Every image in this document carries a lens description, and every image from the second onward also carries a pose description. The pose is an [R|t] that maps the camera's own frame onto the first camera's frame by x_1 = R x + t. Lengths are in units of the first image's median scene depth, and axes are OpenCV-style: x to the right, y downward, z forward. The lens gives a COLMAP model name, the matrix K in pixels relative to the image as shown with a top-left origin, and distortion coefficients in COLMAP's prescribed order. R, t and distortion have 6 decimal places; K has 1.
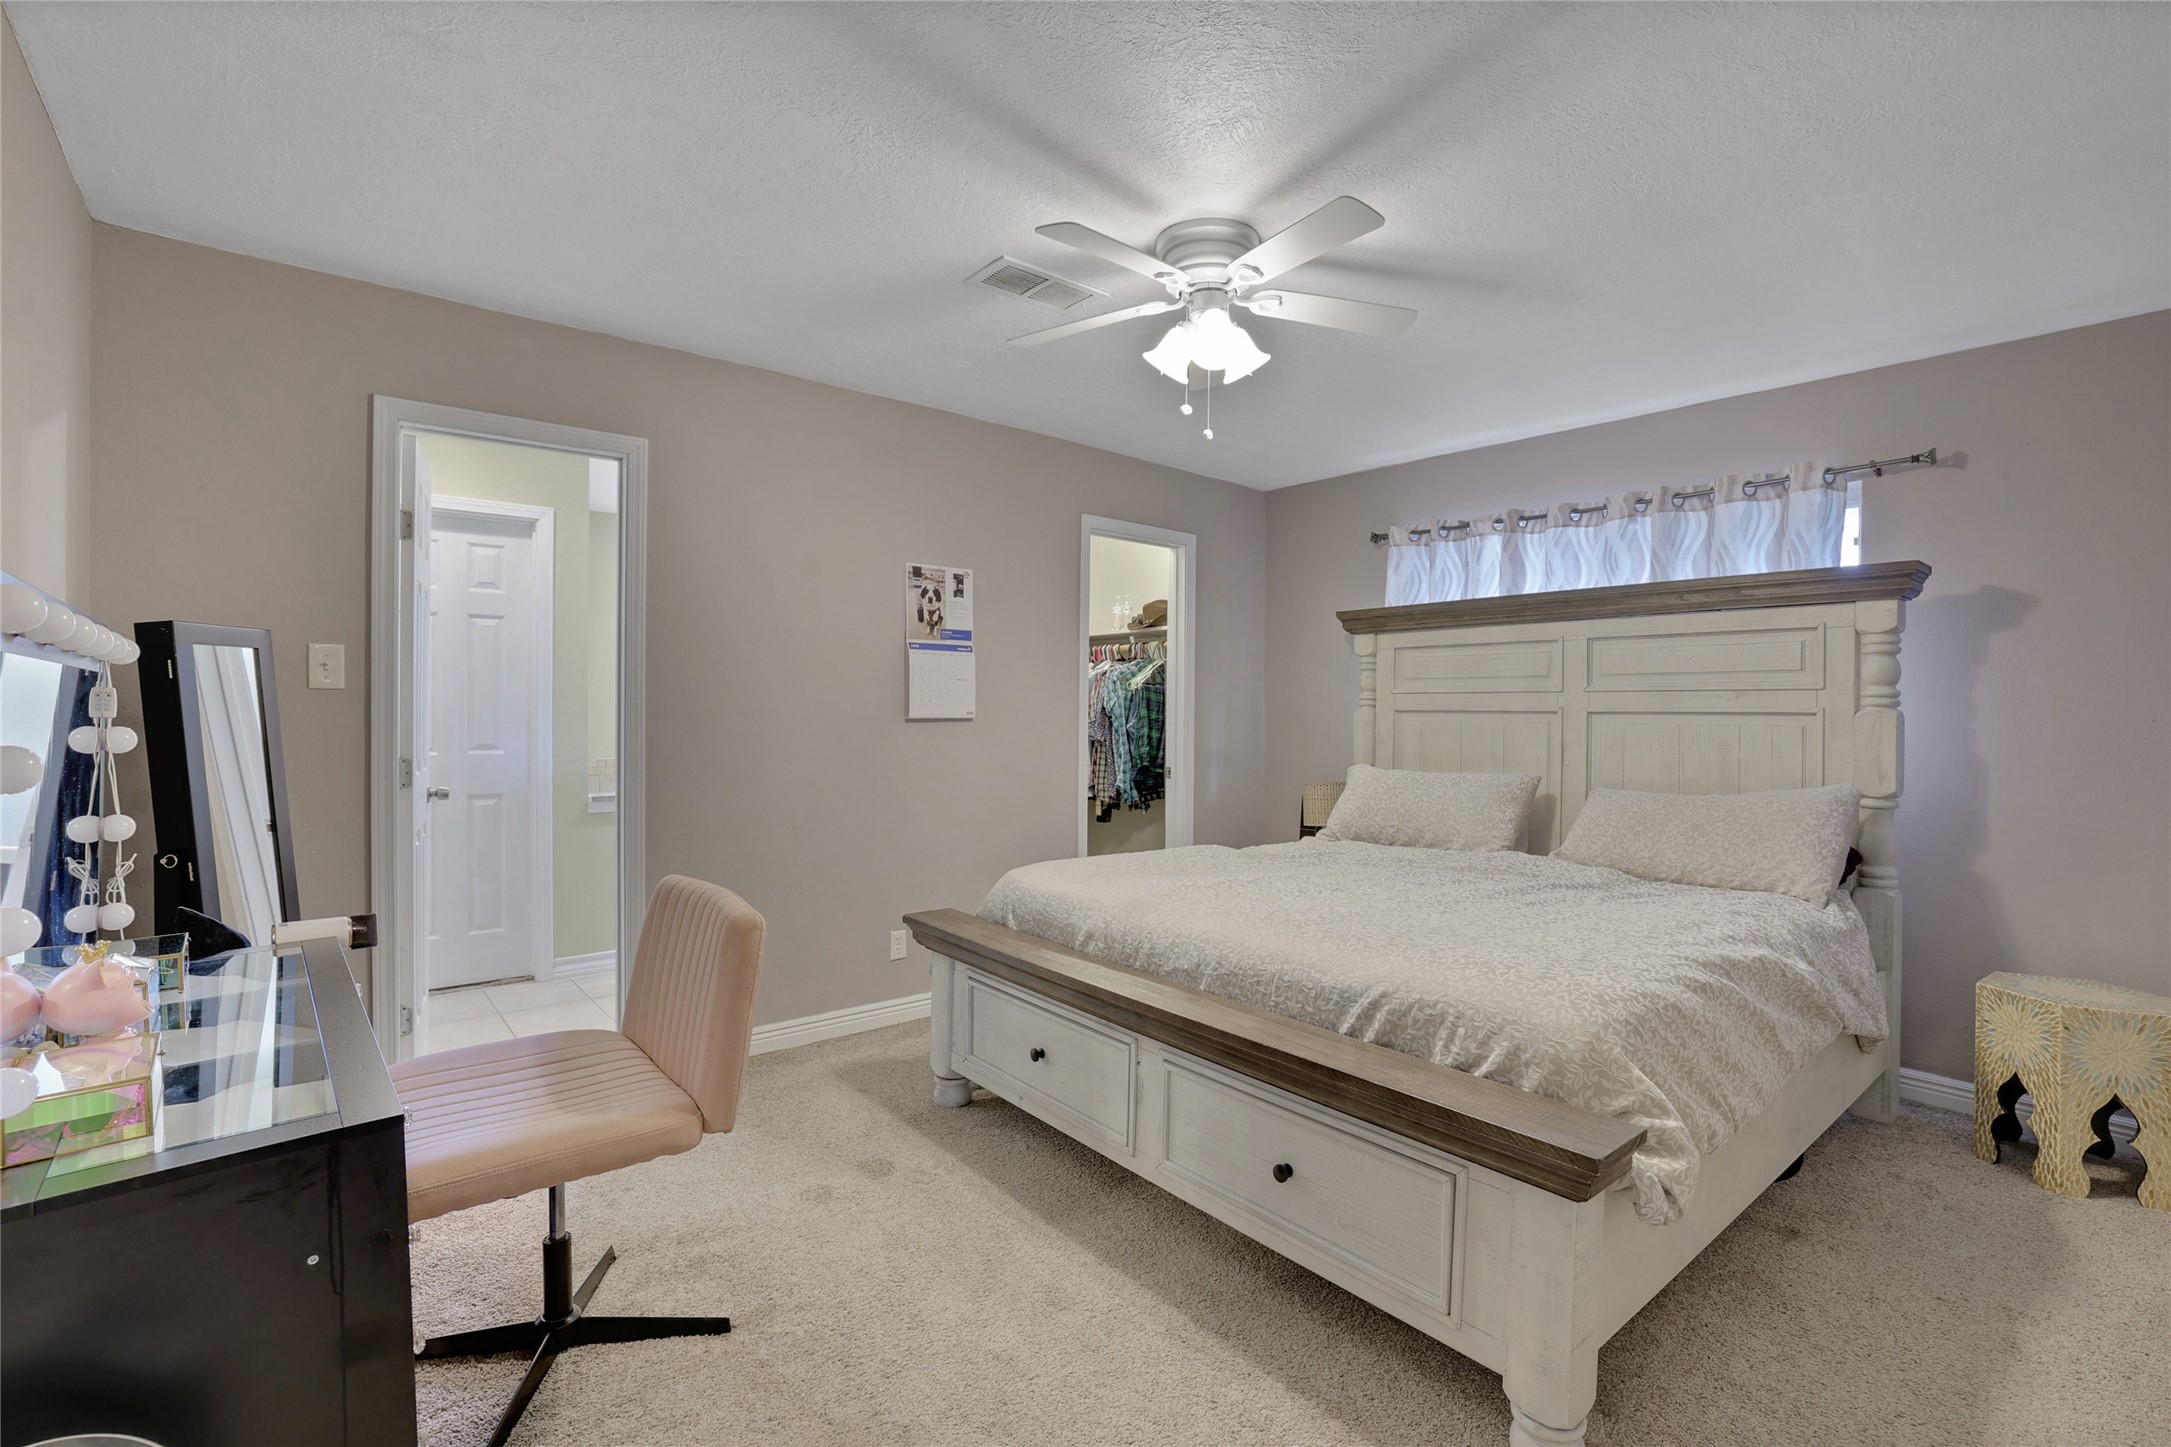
lens RADIAL K [[968.4, 0, 1106.9], [0, 968.4, 718.2], [0, 0, 1]] dist [-0.014336, 0.000259]
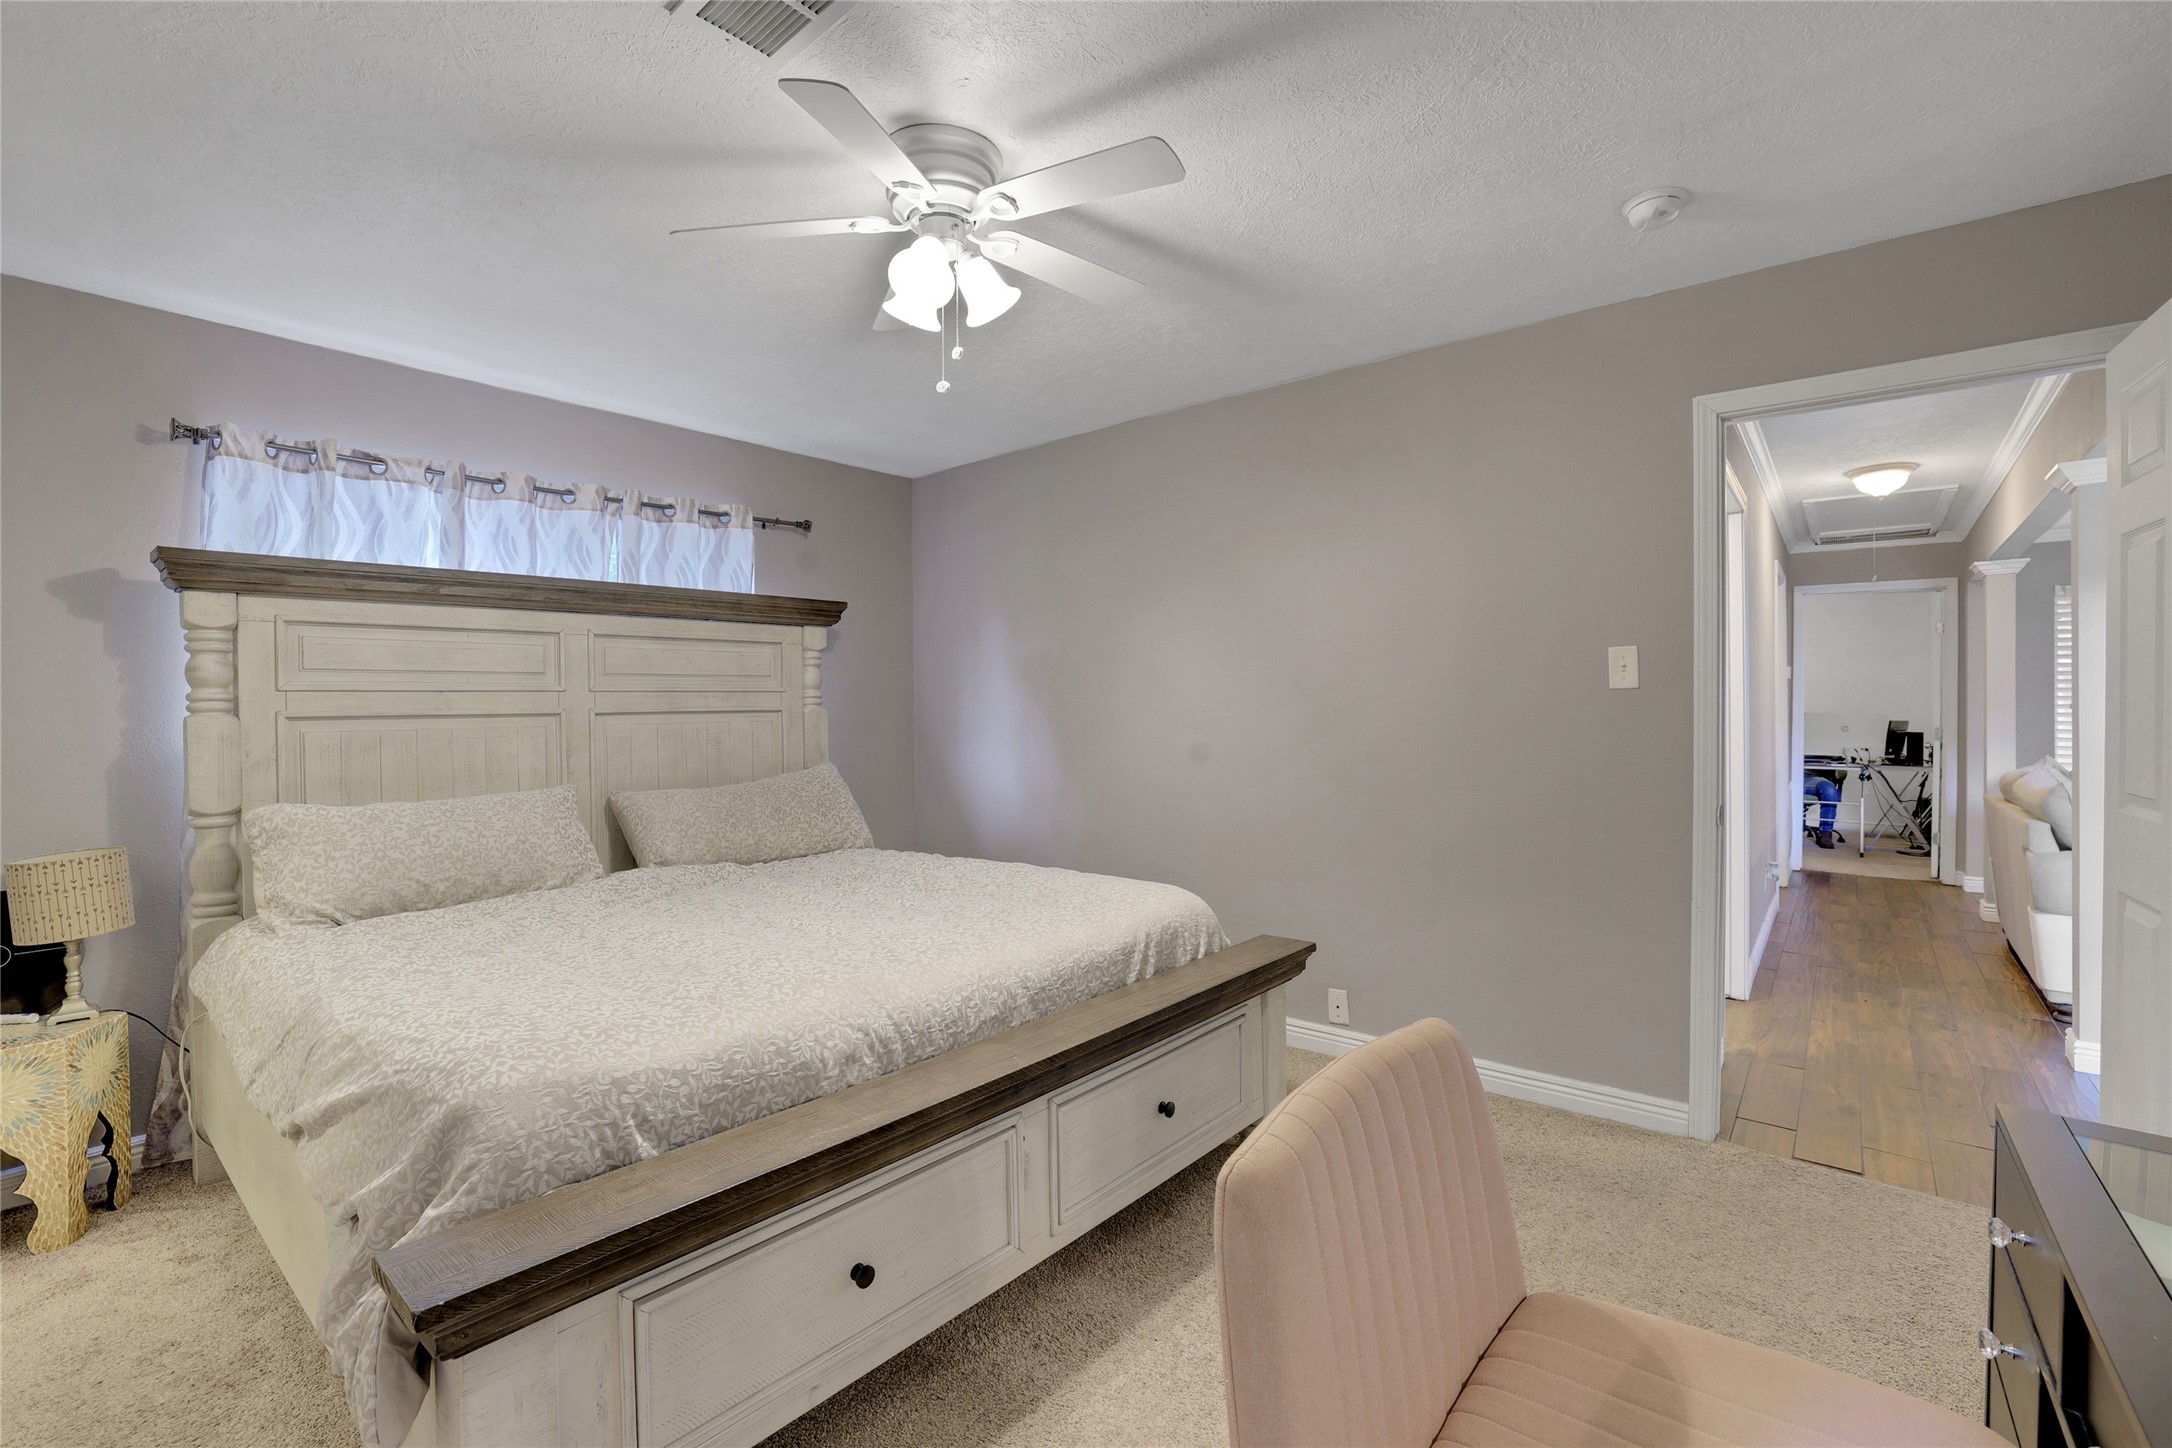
lens RADIAL K [[968.9, 0, 1086.0], [0, 968.9, 722.6], [0, 0, 1]] dist [-0.014336, 0.000259]
pose [[-0.163950, -0.022982, 0.986201, -0.547543], [0.021519, 0.999407, 0.026867, -0.013656], [-0.986234, 0.025627, -0.163358, 0.753585]]
